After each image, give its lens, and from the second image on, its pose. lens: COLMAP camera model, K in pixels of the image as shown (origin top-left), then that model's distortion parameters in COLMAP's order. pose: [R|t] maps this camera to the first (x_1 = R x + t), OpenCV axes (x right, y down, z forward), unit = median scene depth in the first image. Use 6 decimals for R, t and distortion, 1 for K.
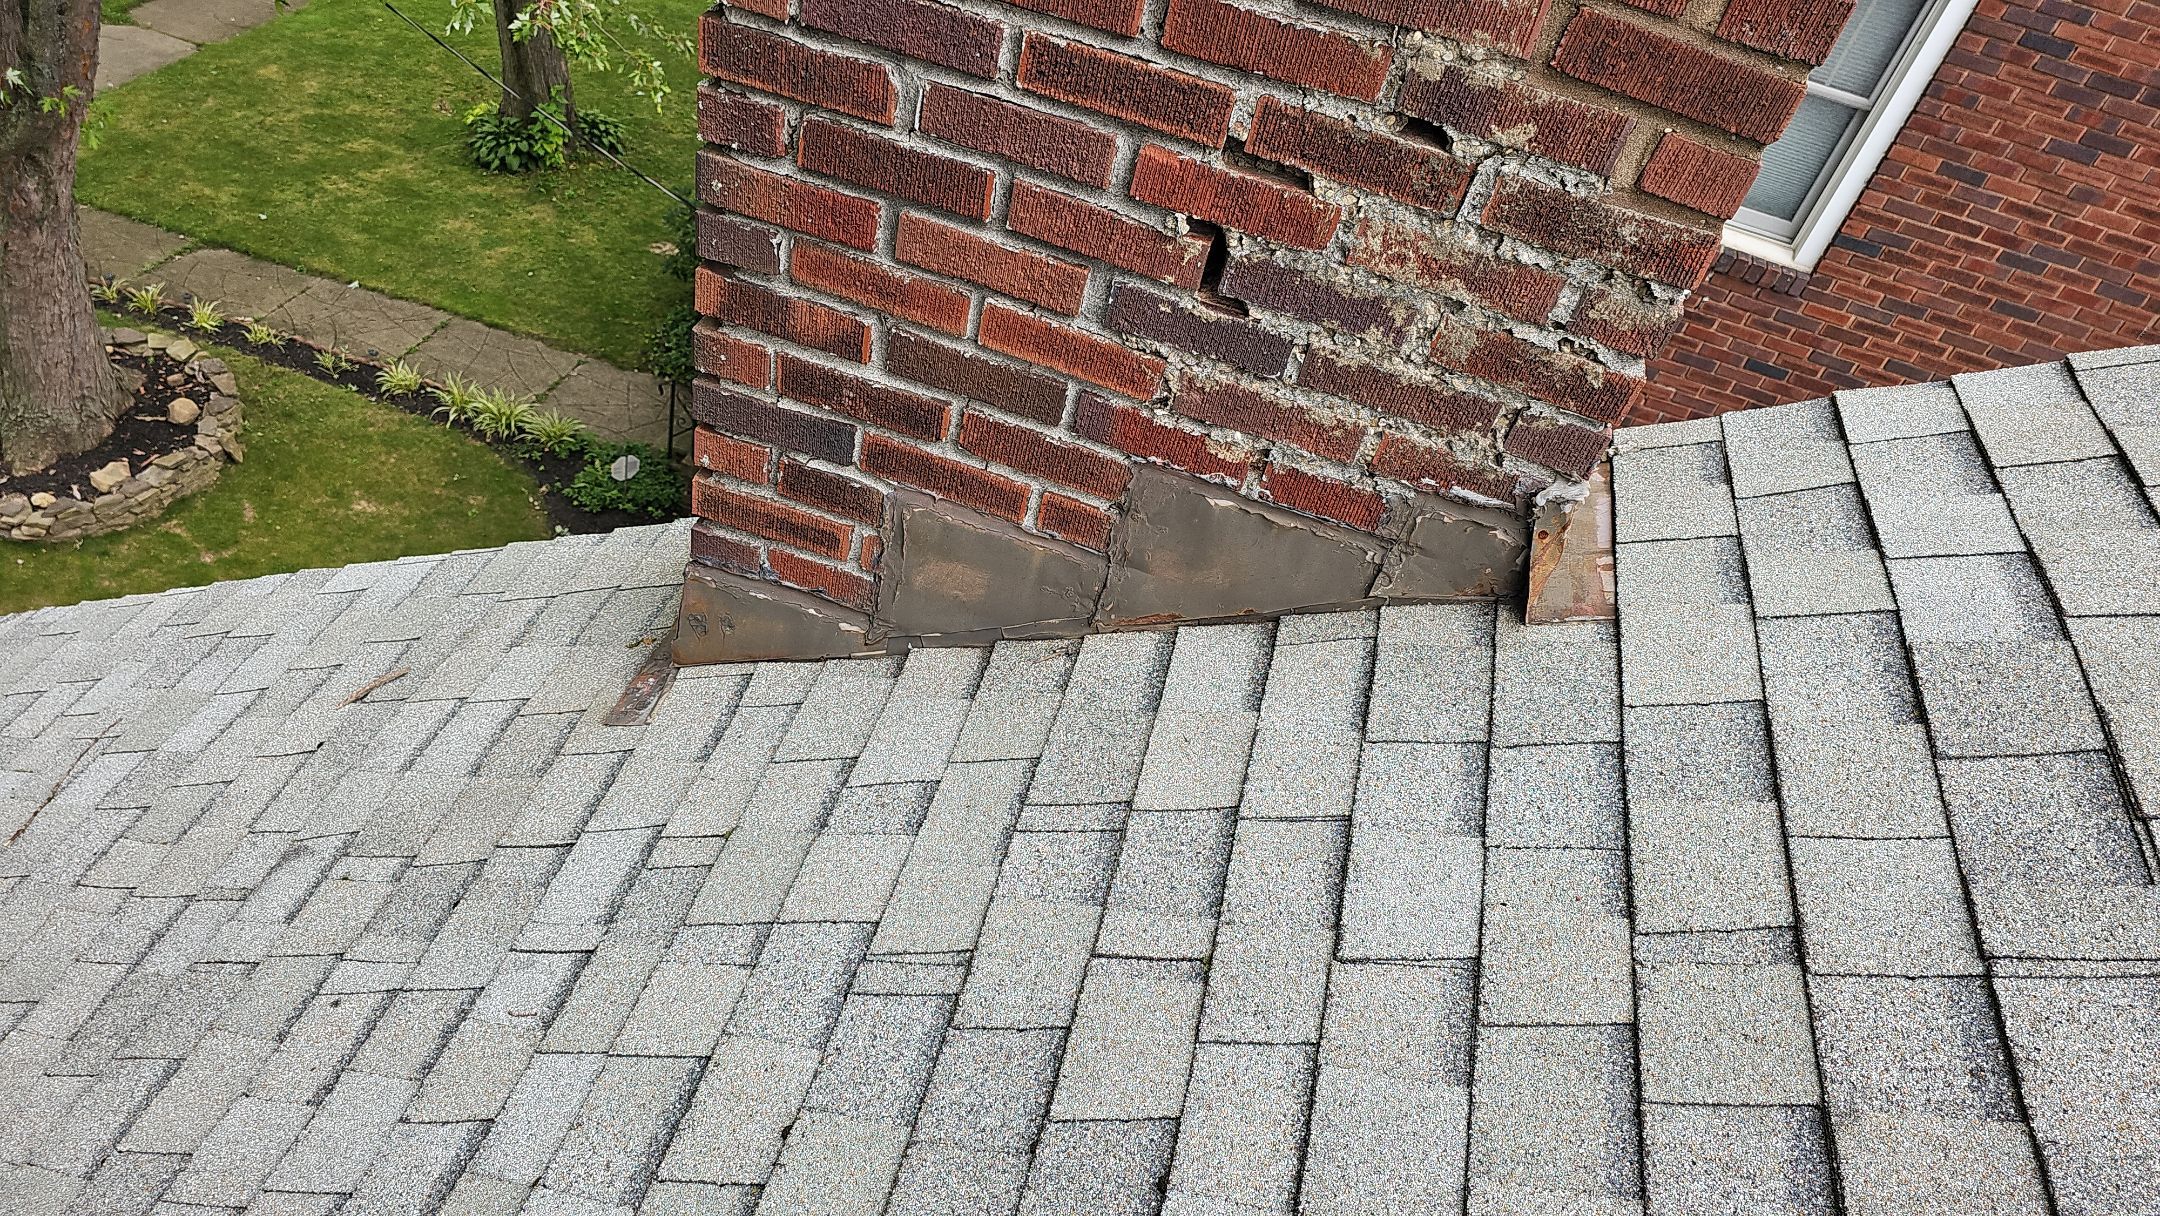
lens RADIAL K [[1485.9, 0, 1091.9], [0, 1485.9, 605.4], [0, 0, 1]] dist [0.017009, -0.022119]
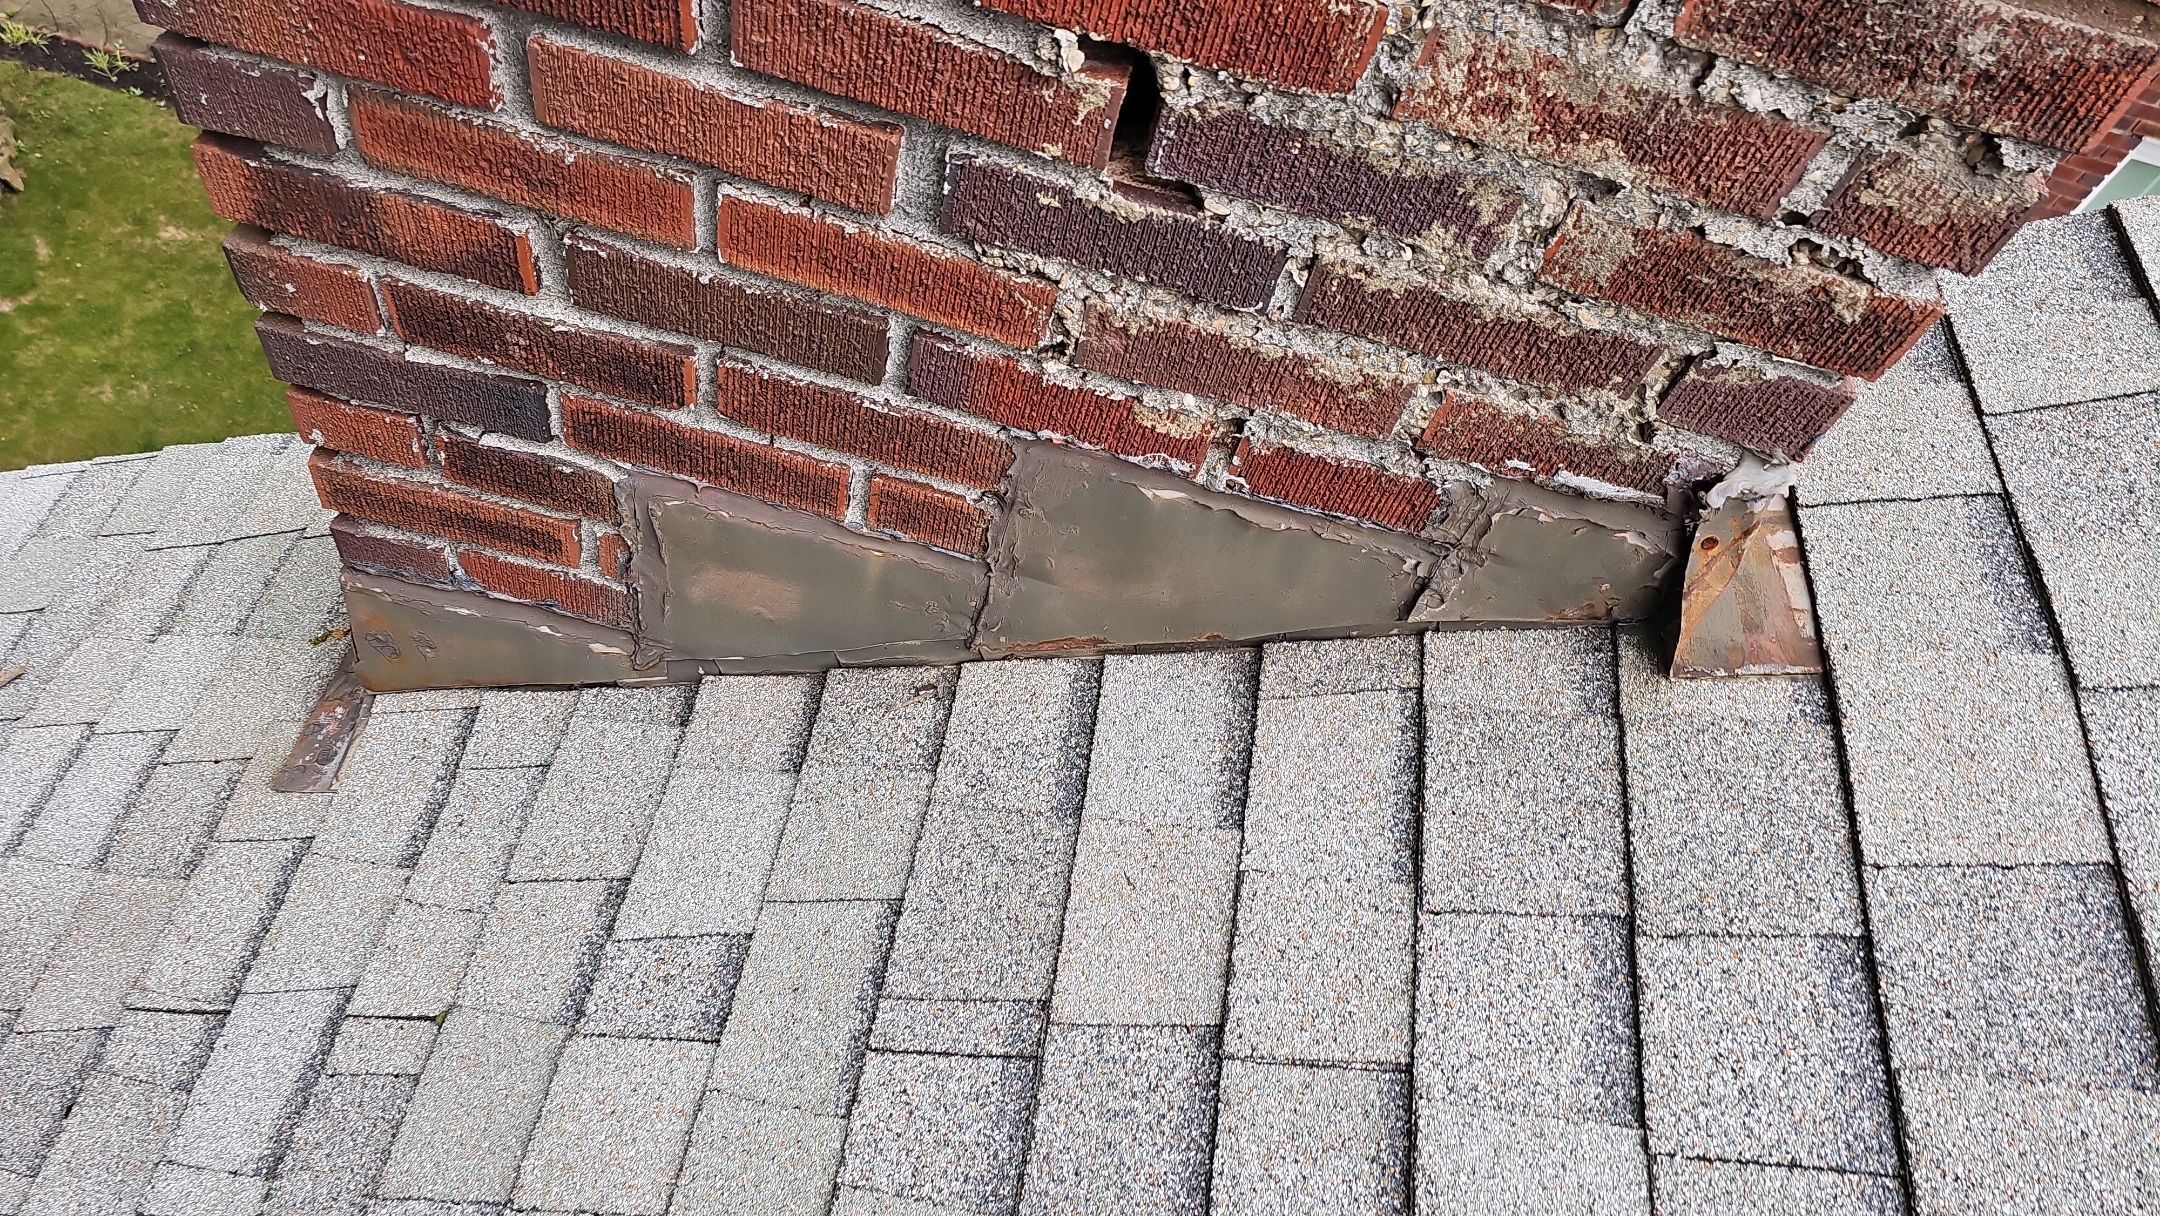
lens RADIAL K [[1485.9, 0, 1082.3], [0, 1485.9, 607.2], [0, 0, 1]] dist [0.017009, -0.022119]
pose [[0.996677, -0.072834, 0.036460, 0.029593], [0.062420, 0.970580, 0.232546, -0.171483], [-0.052325, -0.229497, 0.971902, 0.418397]]
